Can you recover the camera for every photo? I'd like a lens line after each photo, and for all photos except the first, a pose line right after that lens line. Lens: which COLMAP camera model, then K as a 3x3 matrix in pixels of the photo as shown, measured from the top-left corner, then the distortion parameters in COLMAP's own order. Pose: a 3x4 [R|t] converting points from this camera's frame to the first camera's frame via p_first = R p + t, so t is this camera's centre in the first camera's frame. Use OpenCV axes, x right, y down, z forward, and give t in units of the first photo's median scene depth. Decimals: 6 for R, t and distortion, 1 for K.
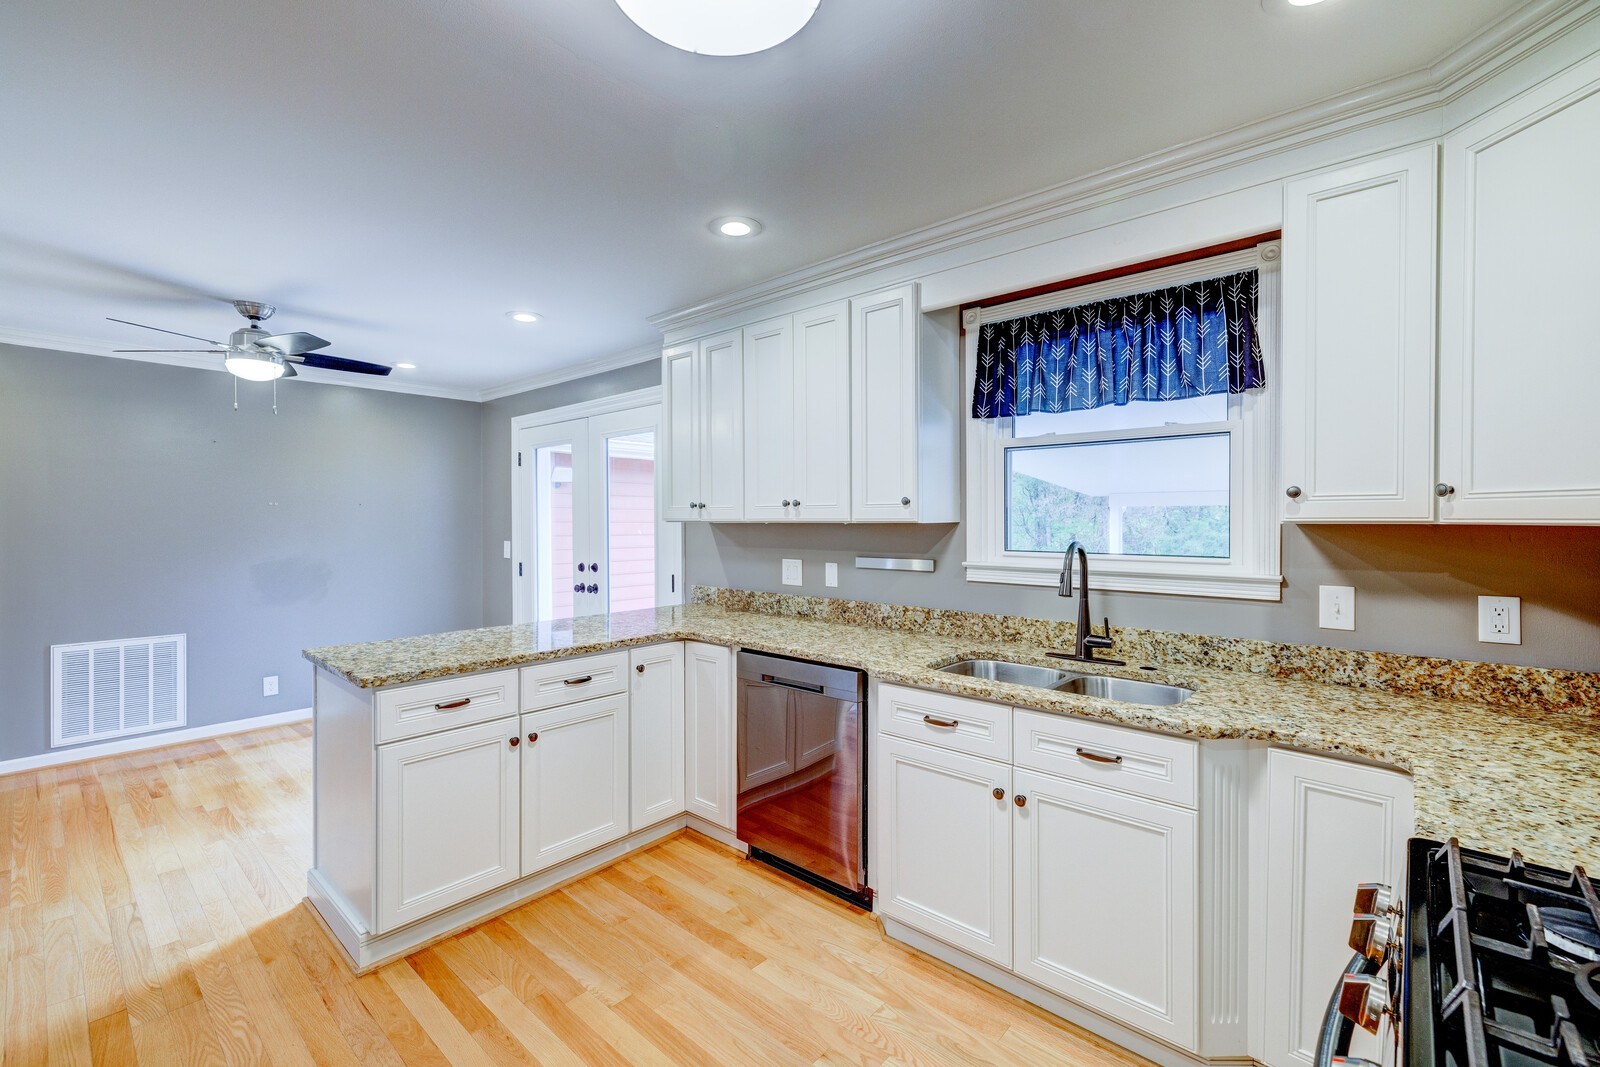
lens RADIAL K [[695.2, 0, 784.5], [0, 695.2, 519.2], [0, 0, 1]] dist [0.008578, -0.001313]
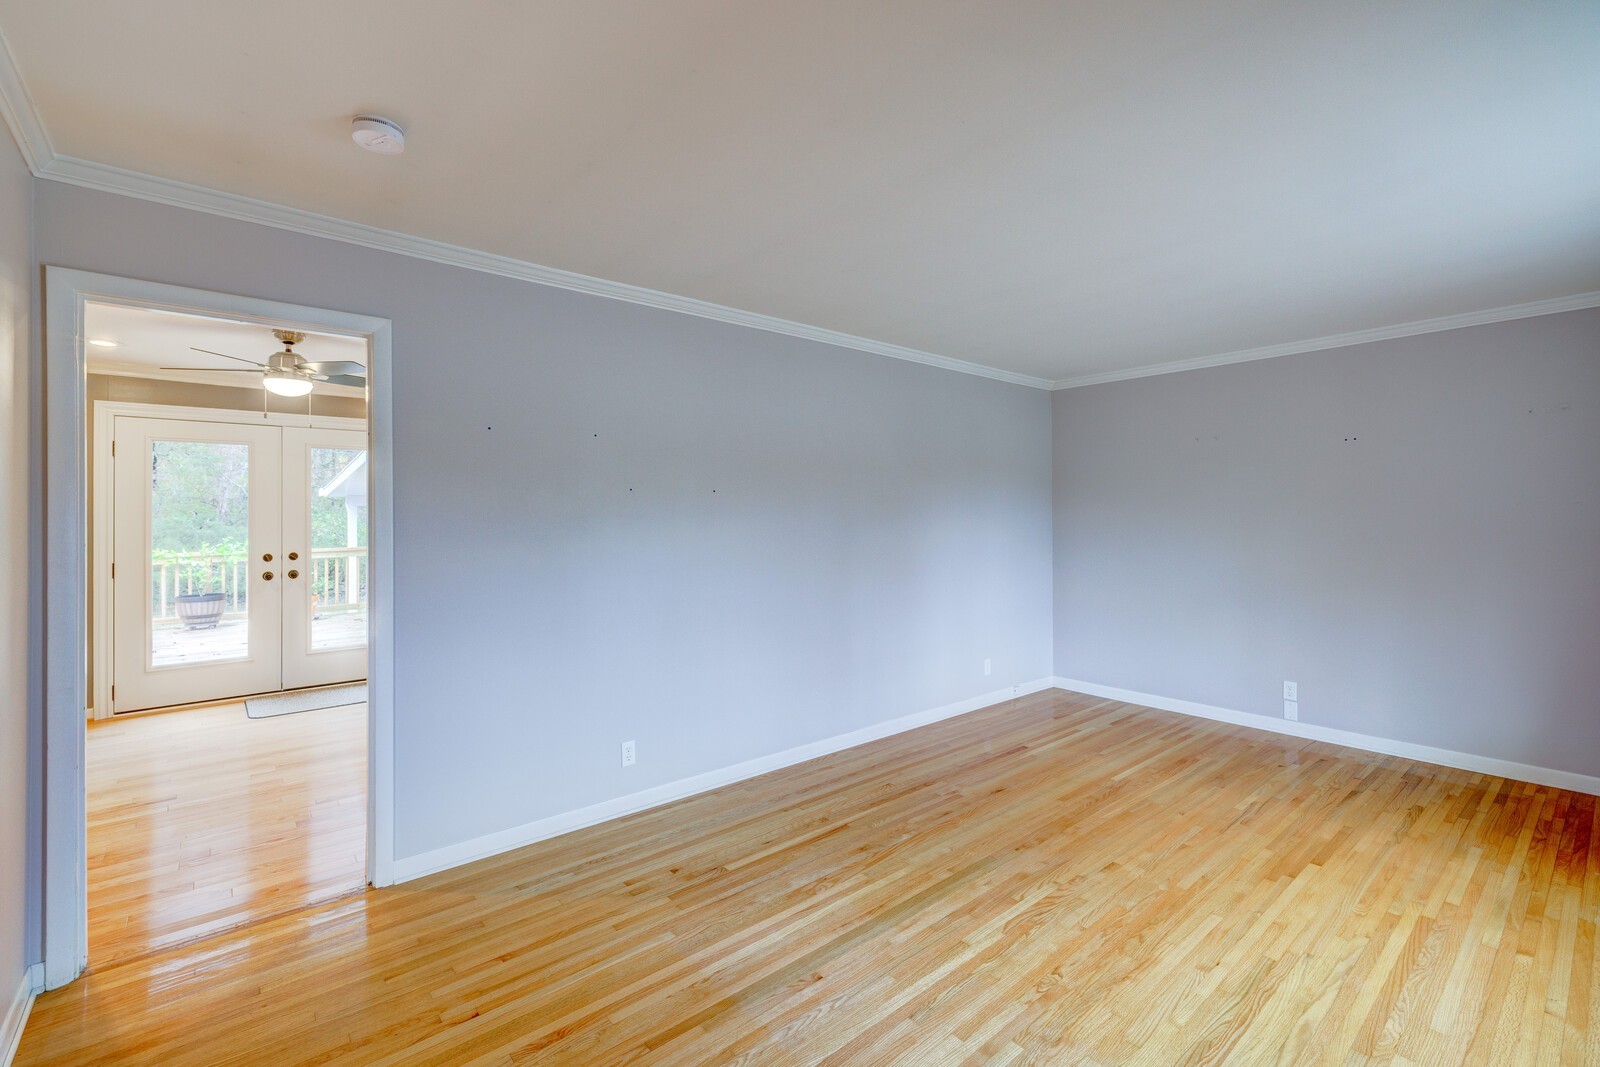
lens RADIAL K [[695.2, 0, 787.3], [0, 695.2, 507.9], [0, 0, 1]] dist [0.008578, -0.001313]
pose [[0.153409, 0.008876, 0.988123, -2.091096], [0.002765, 0.999952, -0.009412, 0.001664], [-0.988159, 0.004176, 0.153377, -0.015026]]
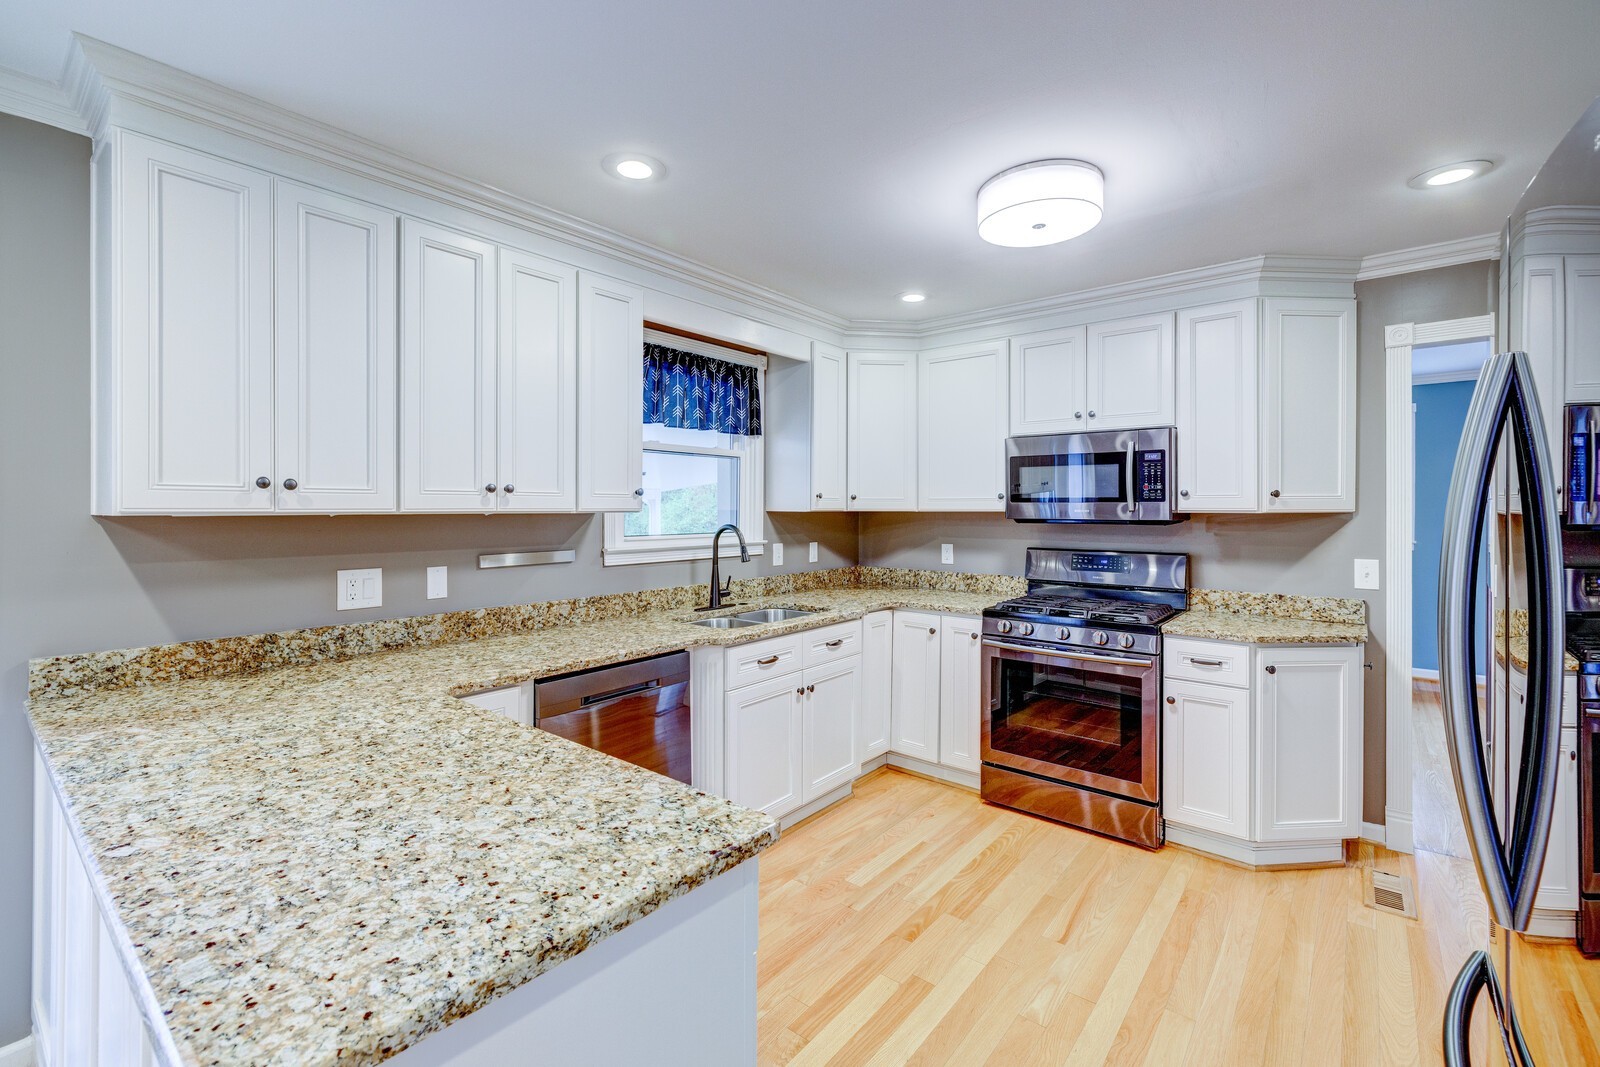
lens RADIAL K [[695.2, 0, 793.0], [0, 695.2, 509.3], [0, 0, 1]] dist [0.008578, -0.001313]
pose [[-0.043087, 0.000684, 0.999071, -0.796664], [0.001394, 0.999999, -0.000625, 0.000931], [-0.999070, 0.001365, -0.043088, 0.722699]]
